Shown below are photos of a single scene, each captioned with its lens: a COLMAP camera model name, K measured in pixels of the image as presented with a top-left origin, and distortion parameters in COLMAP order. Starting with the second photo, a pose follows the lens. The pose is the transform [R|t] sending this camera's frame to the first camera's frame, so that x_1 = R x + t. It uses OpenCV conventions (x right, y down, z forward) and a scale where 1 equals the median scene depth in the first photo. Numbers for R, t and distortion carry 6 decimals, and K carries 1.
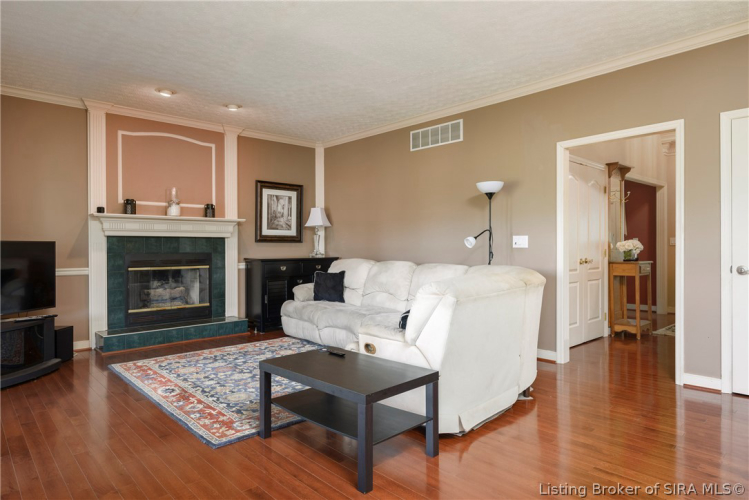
lens RADIAL K [[456.6, 0, 376.4], [0, 456.6, 247.9], [0, 0, 1]] dist [-0.002097, -0.000779]
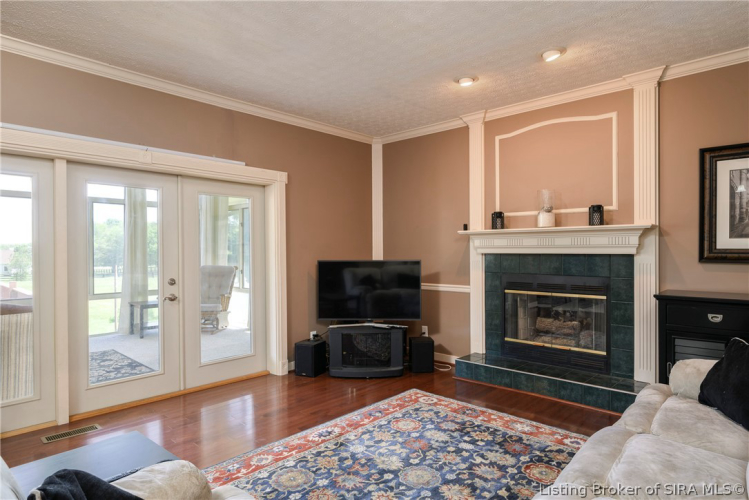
lens RADIAL K [[431.5, 0, 376.5], [0, 431.5, 252.5], [0, 0, 1]] dist [-0.007572, -0.000539]
pose [[0.083781, 0.006295, -0.996464, 0.266227], [0.000190, 0.999980, 0.006334, -0.033323], [0.996484, -0.000720, 0.083778, 0.690153]]
